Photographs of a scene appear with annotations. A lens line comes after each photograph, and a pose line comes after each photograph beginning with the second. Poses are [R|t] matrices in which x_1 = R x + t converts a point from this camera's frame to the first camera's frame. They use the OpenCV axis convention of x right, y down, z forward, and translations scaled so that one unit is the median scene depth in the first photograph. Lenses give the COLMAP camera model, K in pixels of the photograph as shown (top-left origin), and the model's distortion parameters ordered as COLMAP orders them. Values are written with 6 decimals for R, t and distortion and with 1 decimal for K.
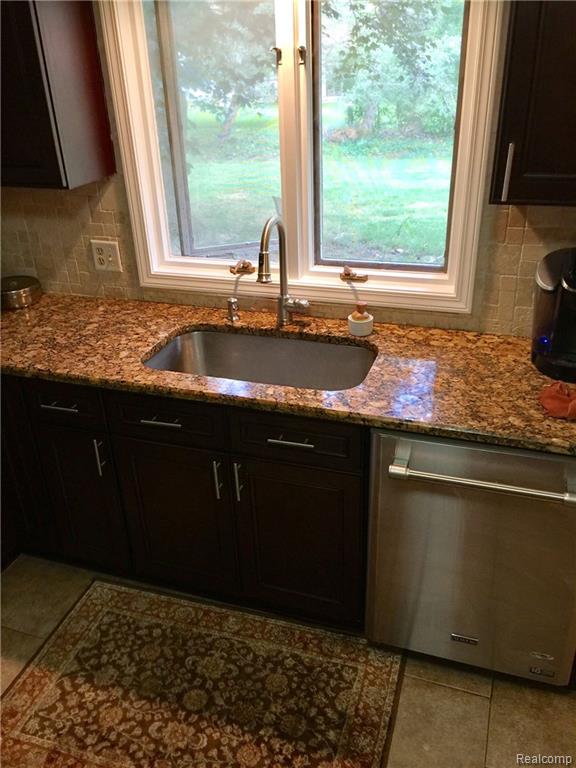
lens RADIAL K [[664.1, 0, 280.6], [0, 664.1, 385.2], [0, 0, 1]] dist [0.031664, 0.027551]
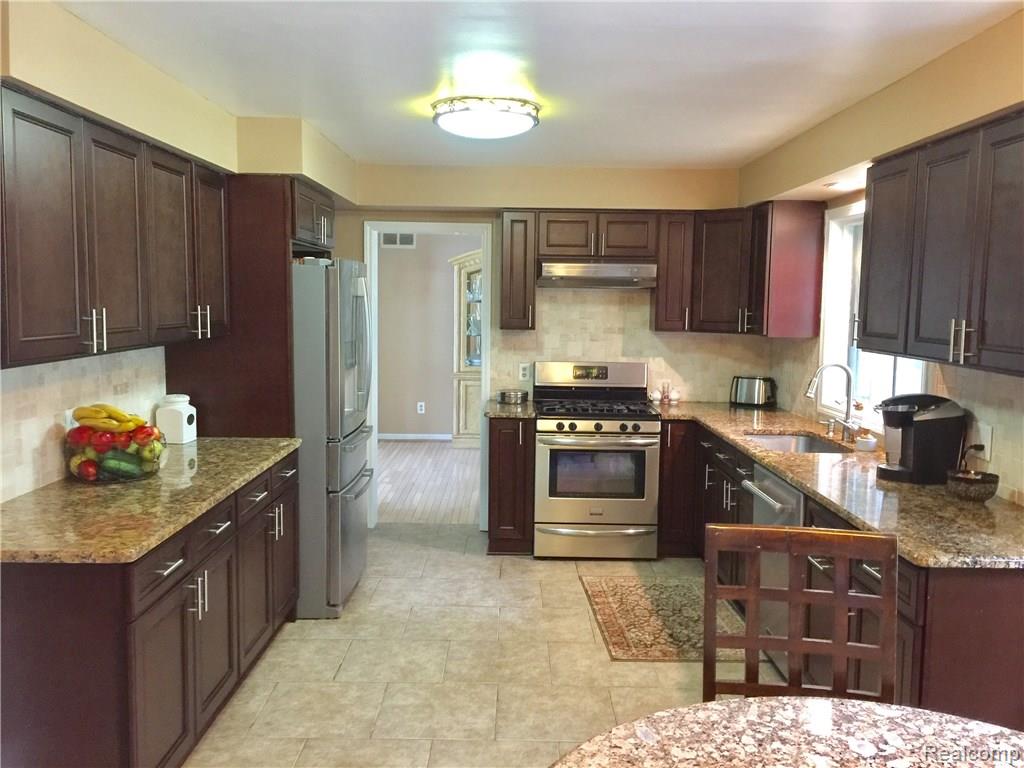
lens RADIAL K [[885.4, 0, 503.8], [0, 885.4, 376.6], [0, 0, 1]] dist [0.031664, 0.027551]
pose [[0.332383, 0.126497, -0.934623, 1.663424], [-0.448827, 0.892777, -0.038785, 0.202747], [0.829504, 0.432375, 0.353519, -0.352198]]
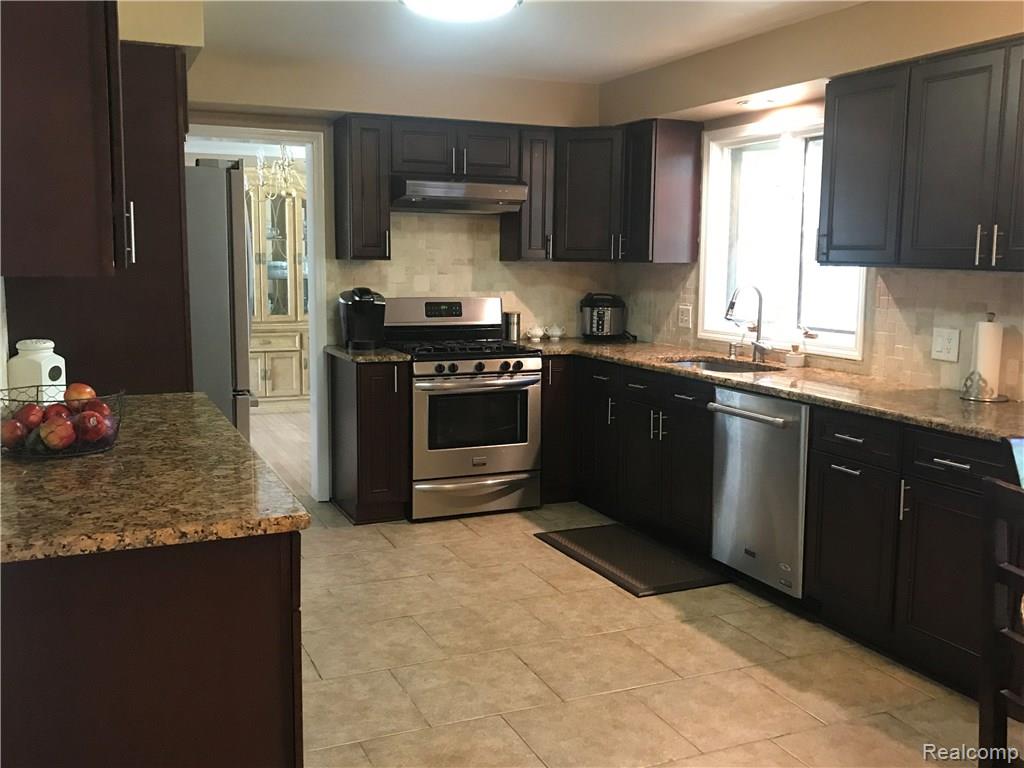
lens RADIAL K [[996.1, 0, 516.4], [0, 996.1, 378.7], [0, 0, 1]] dist [0.044429, 0.000000]
pose [[0.695041, 0.133619, -0.706445, 1.275883], [-0.356578, 0.917283, -0.177325, 0.550517], [0.624316, 0.375151, 0.685195, -0.834816]]
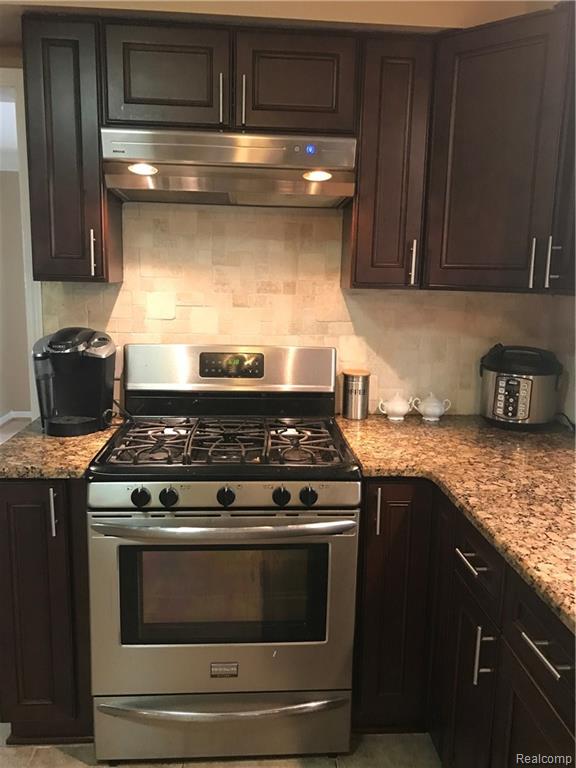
lens RADIAL K [[635.4, 0, 287.5], [0, 635.4, 378.3], [0, 0, 1]] dist [0.047457, -0.081921]
pose [[0.403476, 0.198775, -0.893138, 0.172757], [-0.447549, 0.894254, -0.003158, -0.054695], [0.798065, 0.400997, 0.449771, 0.444675]]
